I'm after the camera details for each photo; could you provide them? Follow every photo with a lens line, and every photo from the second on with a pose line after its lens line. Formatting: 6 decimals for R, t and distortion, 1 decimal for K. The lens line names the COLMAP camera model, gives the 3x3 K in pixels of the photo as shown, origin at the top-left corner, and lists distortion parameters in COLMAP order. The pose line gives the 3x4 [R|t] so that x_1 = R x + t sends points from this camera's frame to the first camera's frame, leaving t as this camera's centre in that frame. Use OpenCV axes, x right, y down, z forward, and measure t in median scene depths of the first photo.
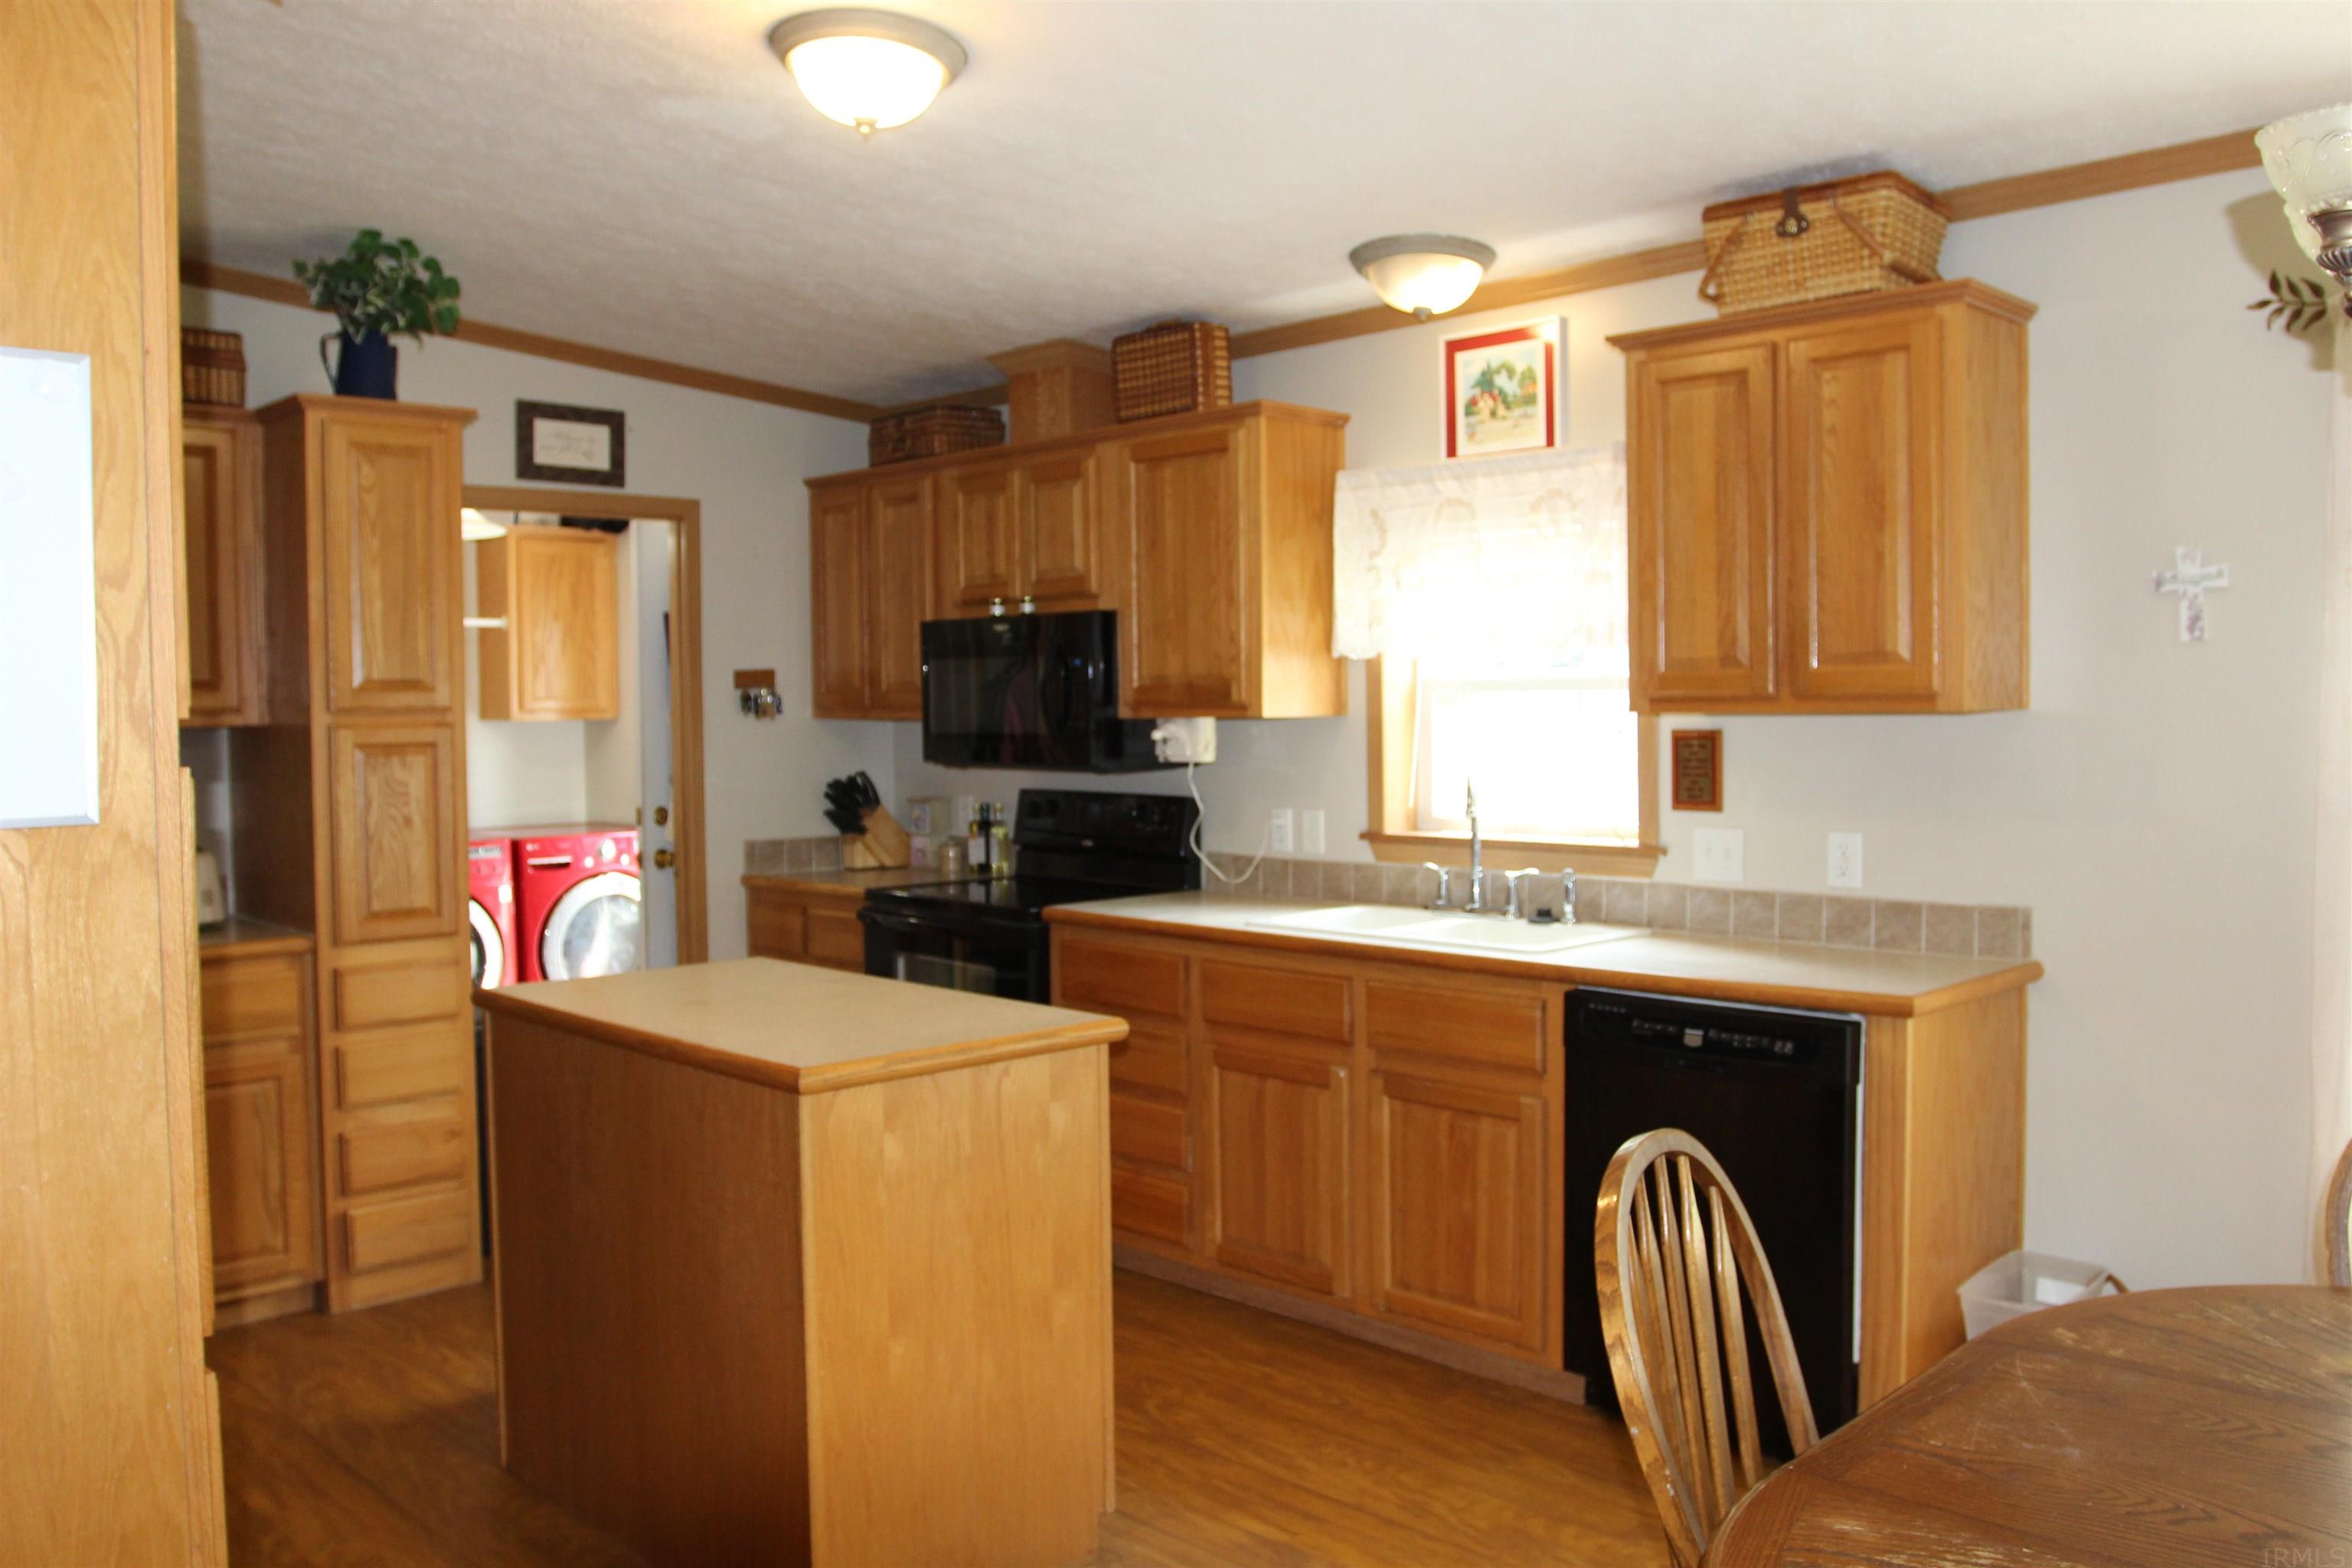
lens RADIAL K [[1837.2, 0, 1176.0], [0, 1837.2, 784.0], [0, 0, 1]] dist [-0.060565, 0.005334]
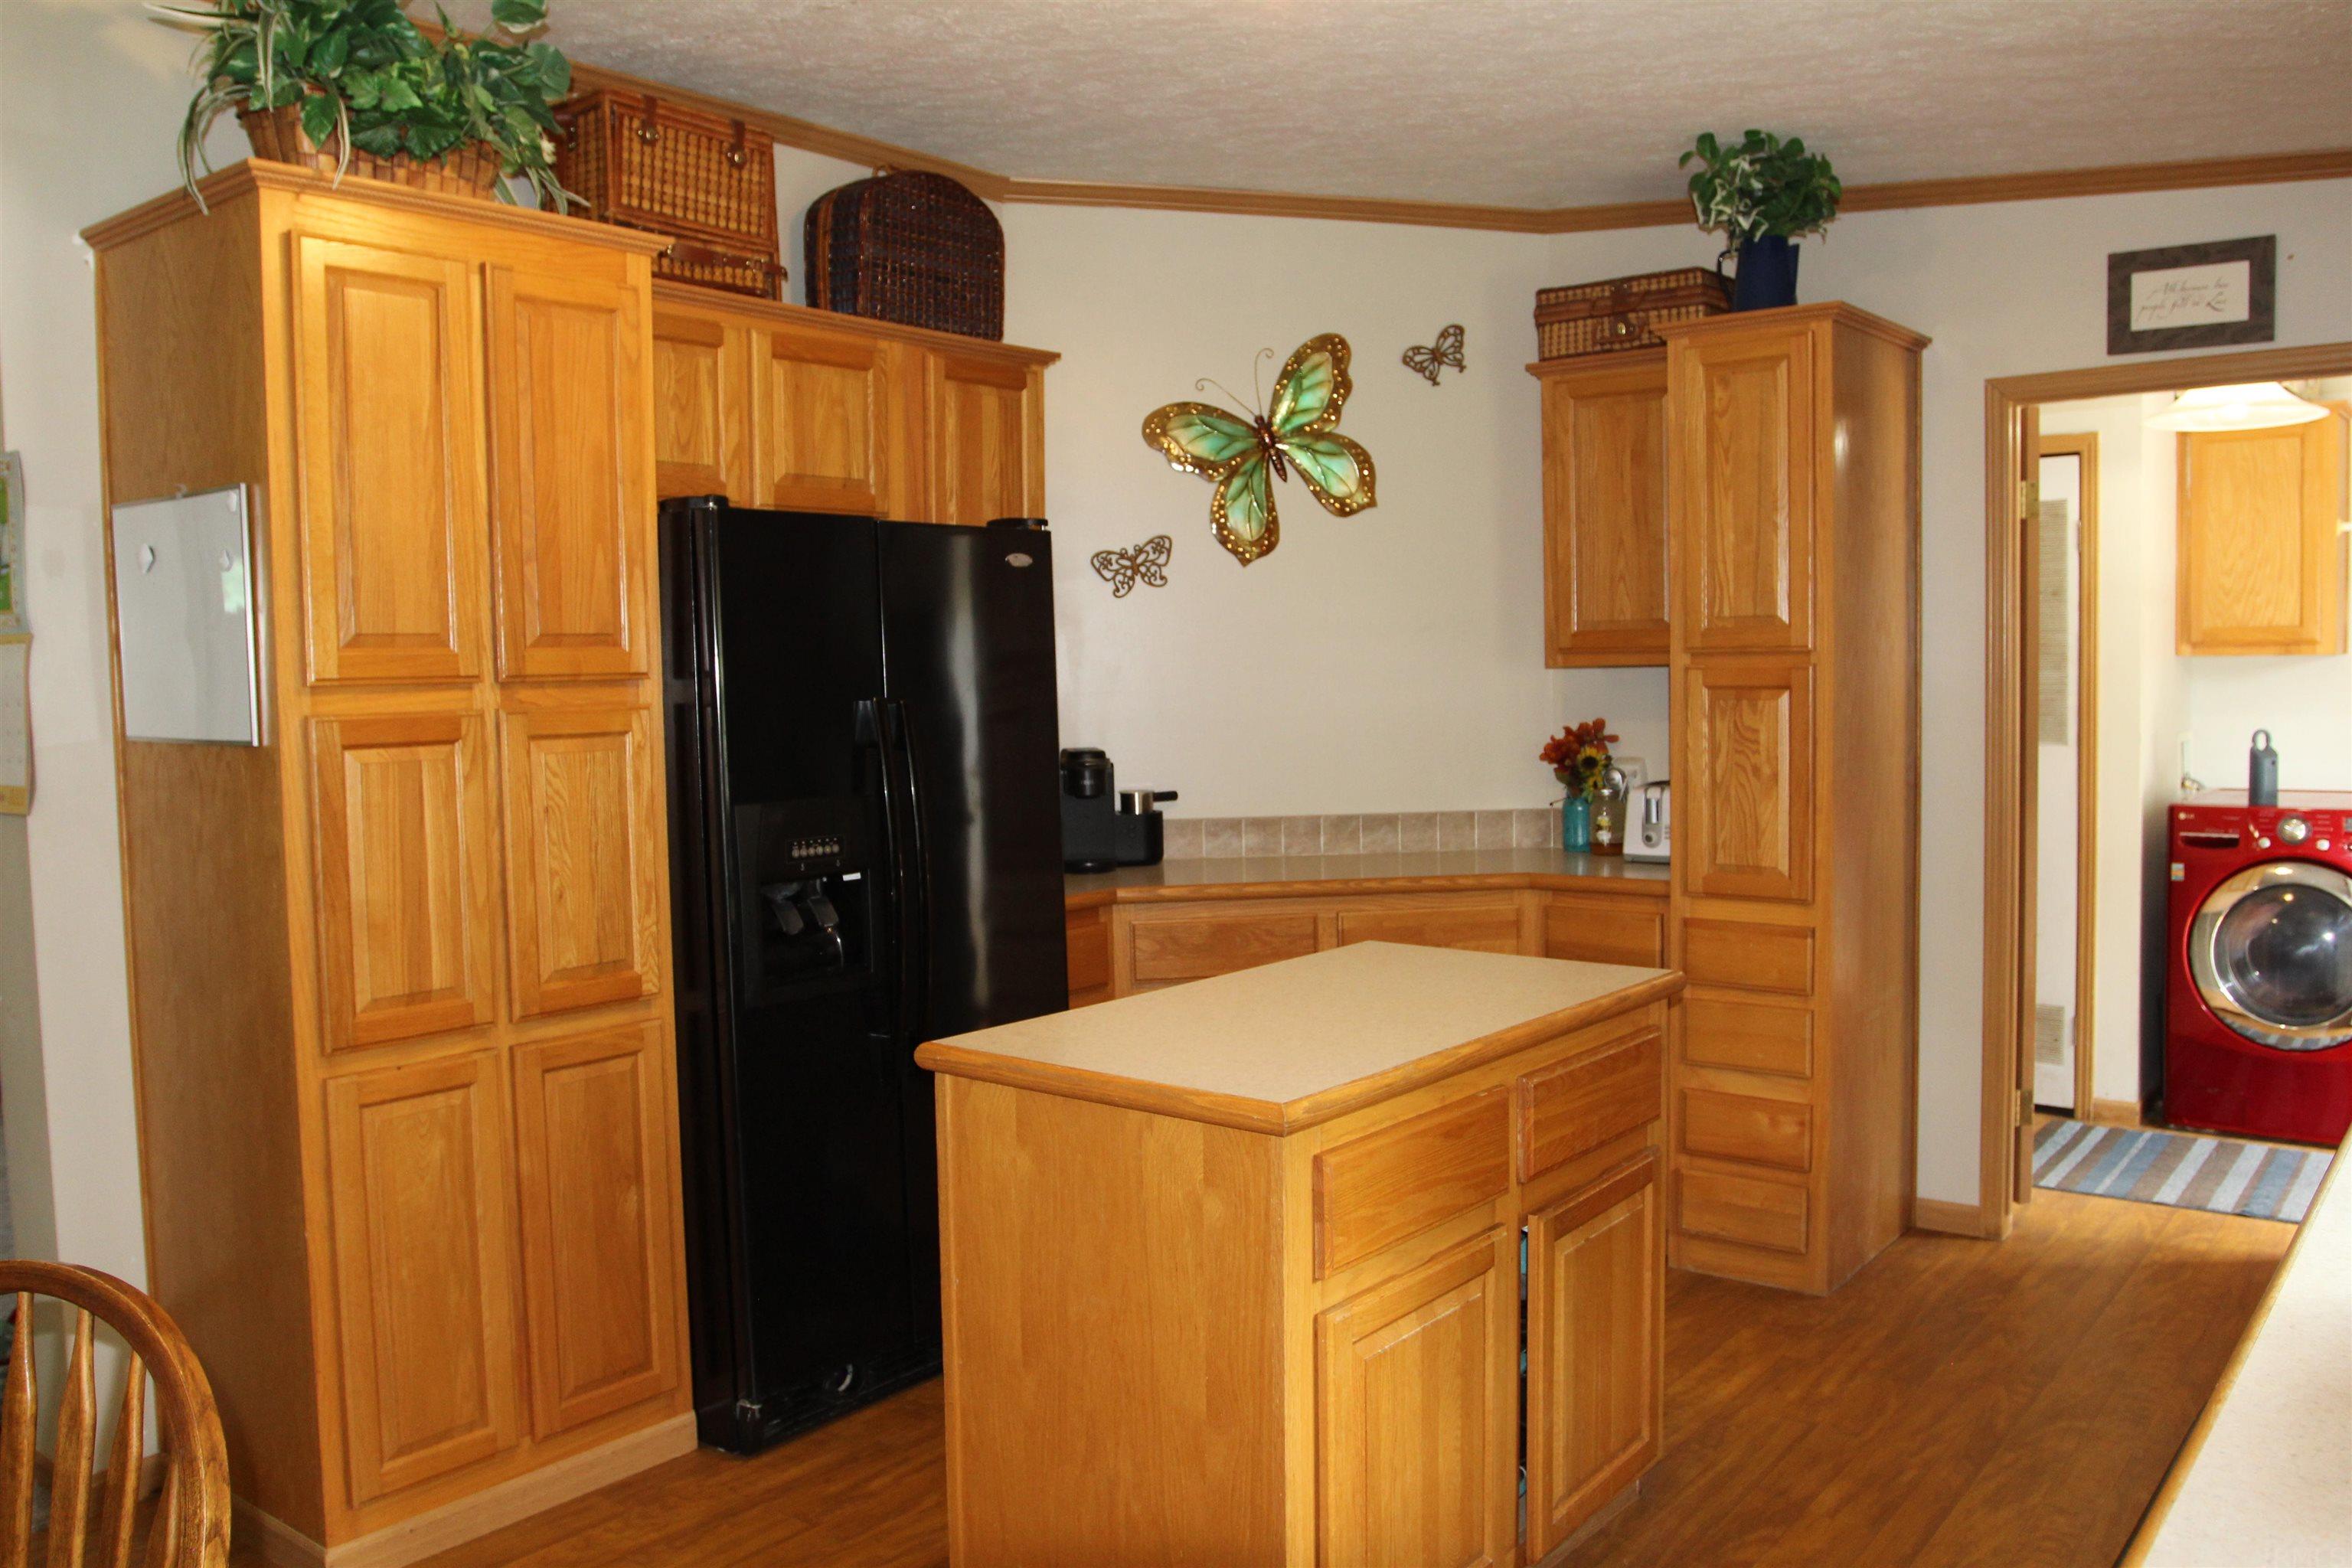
lens RADIAL K [[1837.2, 0, 1176.0], [0, 1837.2, 784.0], [0, 0, 1]] dist [-0.060565, 0.005334]
pose [[0.130991, 0.072789, -0.988708, 0.365365], [-0.027952, 0.997176, 0.069709, -0.023723], [0.990989, 0.018505, 0.132656, 0.482105]]
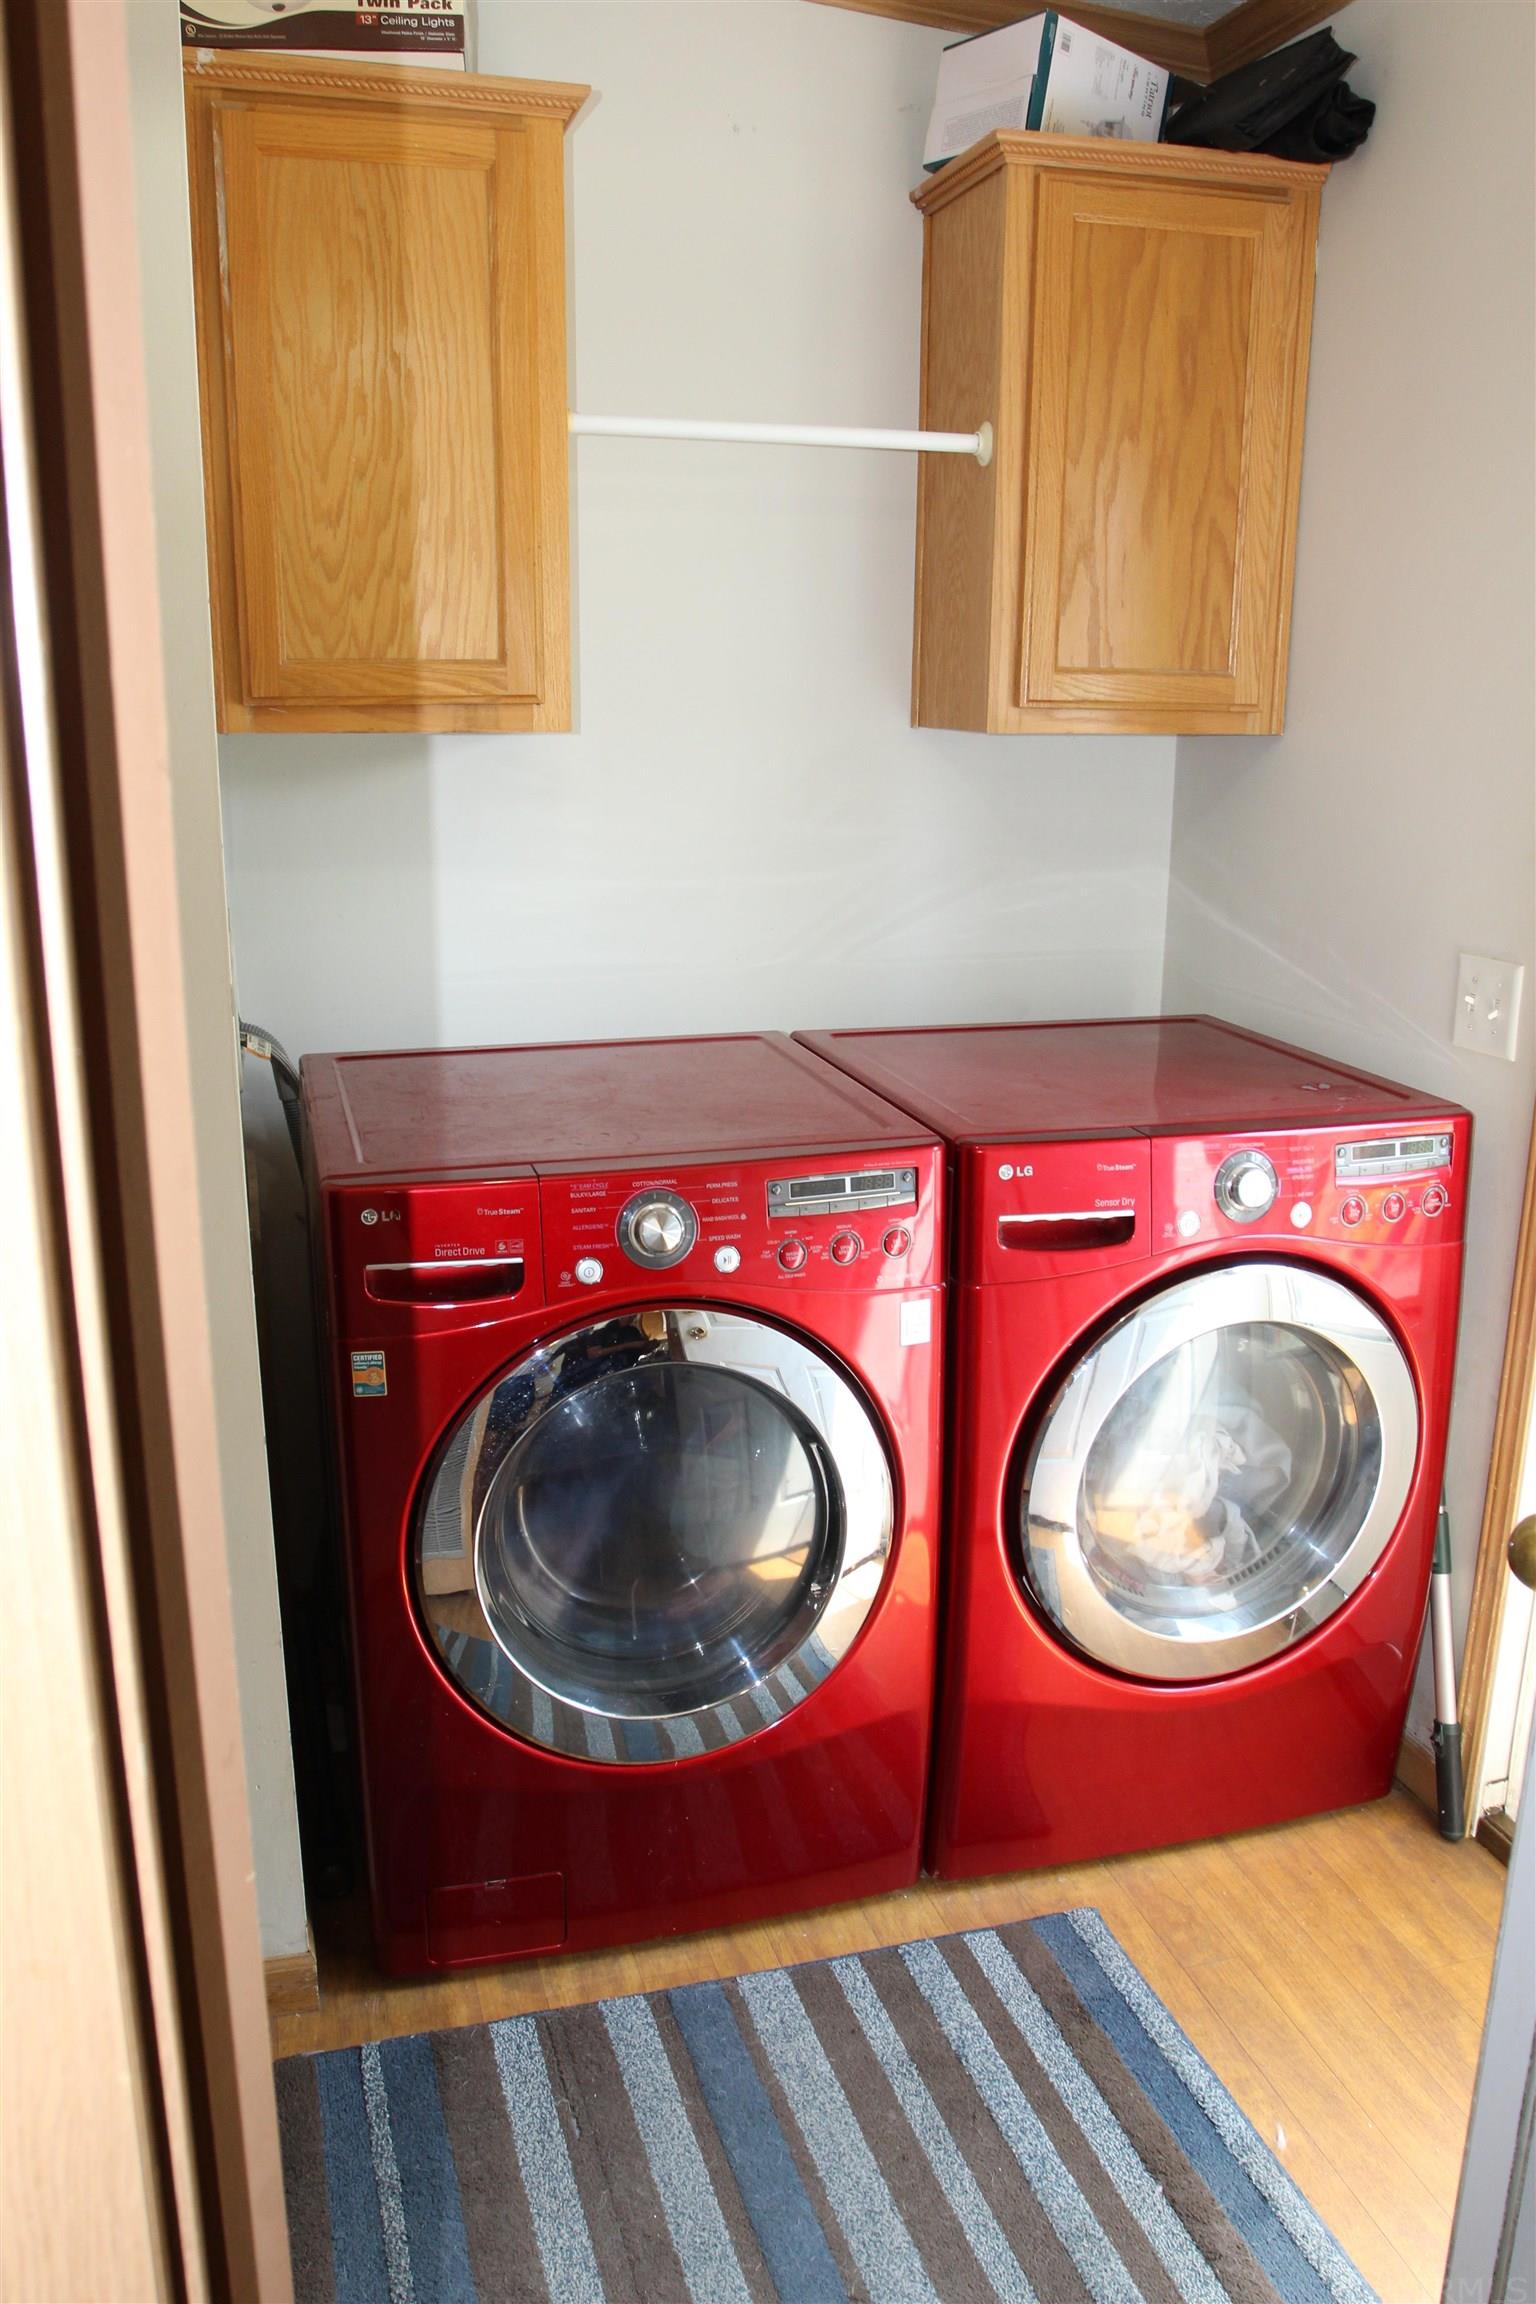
lens RADIAL K [[1799.7, 0, 768.0], [0, 1799.7, 1152.0], [0, 0, 1]] dist [-0.060565, 0.005334]
pose [[0.877716, 0.135870, -0.459516, -0.314373], [-0.033980, 0.974192, 0.223147, -0.043816], [0.477976, -0.180245, 0.859681, 0.903958]]
